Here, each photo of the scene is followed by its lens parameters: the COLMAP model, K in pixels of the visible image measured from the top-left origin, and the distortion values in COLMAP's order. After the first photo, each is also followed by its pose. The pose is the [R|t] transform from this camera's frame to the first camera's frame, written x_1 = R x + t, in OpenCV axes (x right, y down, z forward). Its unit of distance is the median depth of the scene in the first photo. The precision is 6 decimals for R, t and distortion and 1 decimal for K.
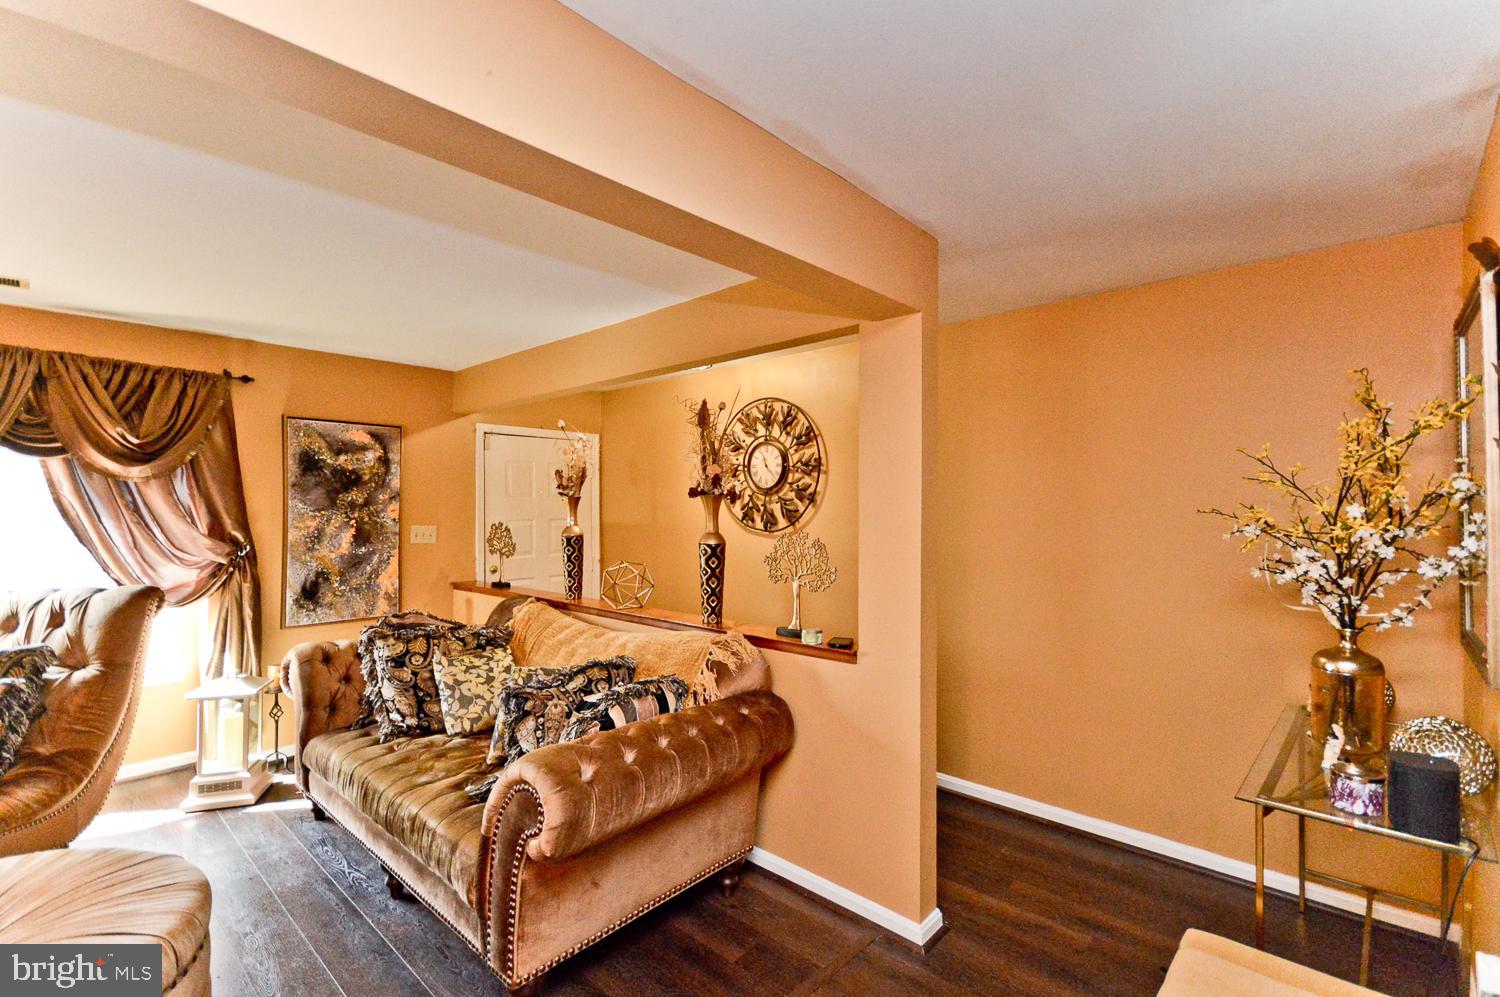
lens RADIAL K [[677.9, 0, 778.0], [0, 677.9, 509.0], [0, 0, 1]] dist [0.018417, -0.004407]
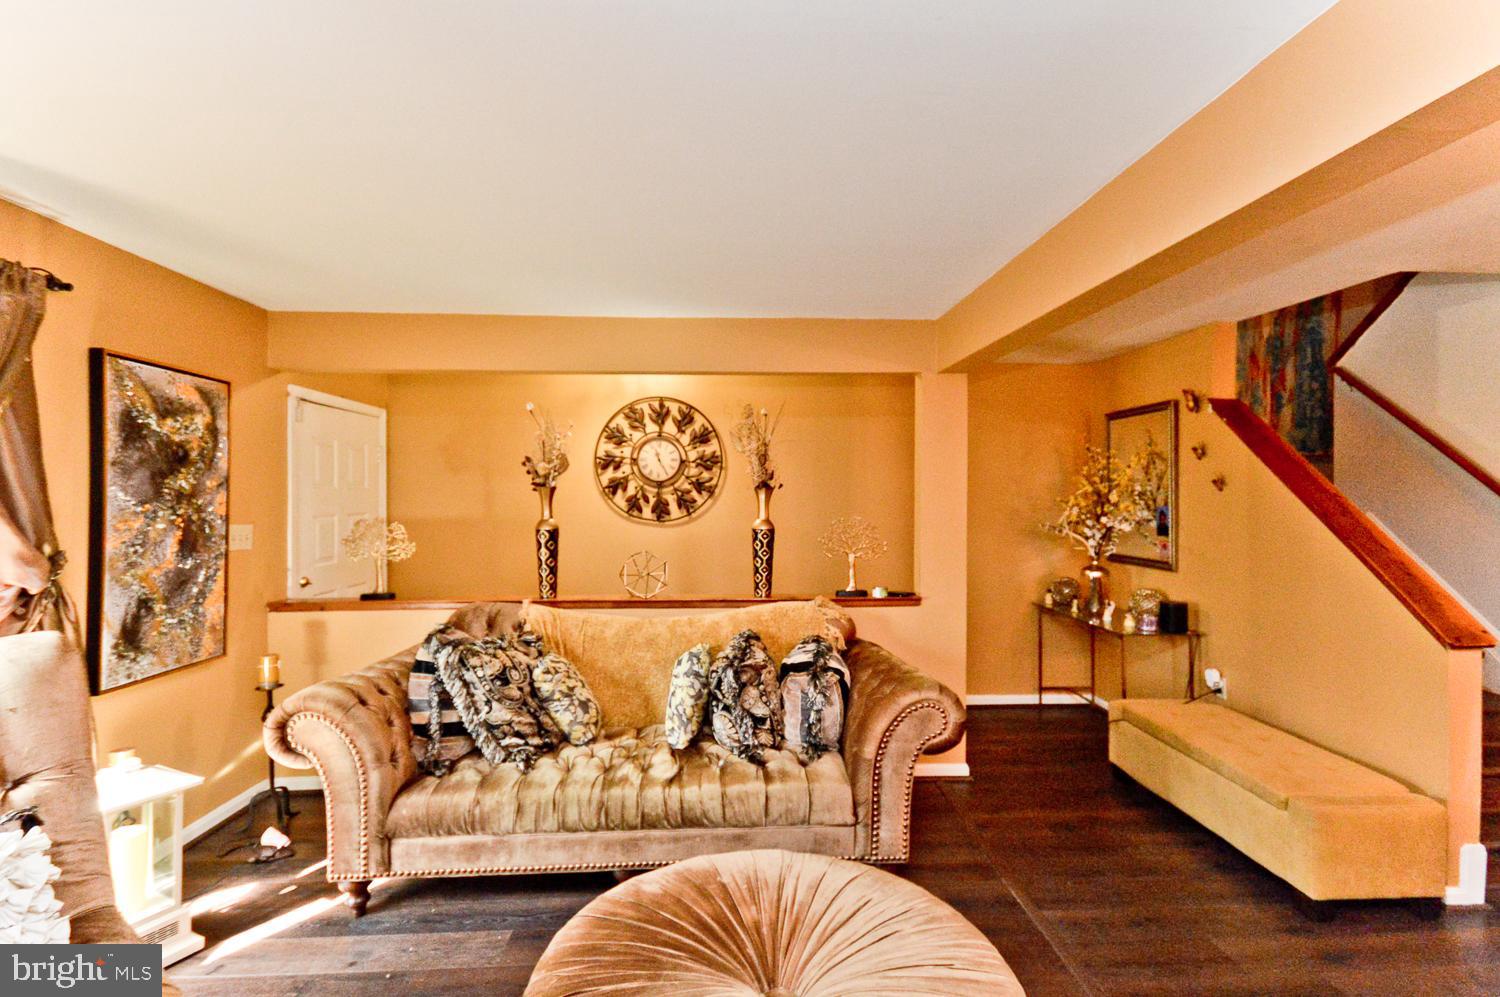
lens RADIAL K [[677.9, 0, 768.6], [0, 677.9, 506.9], [0, 0, 1]] dist [0.018417, -0.004407]
pose [[0.710843, -0.009626, 0.703285, -0.687005], [0.005488, 0.999952, 0.008140, 0.003346], [-0.703329, -0.001926, 0.710862, 0.123349]]
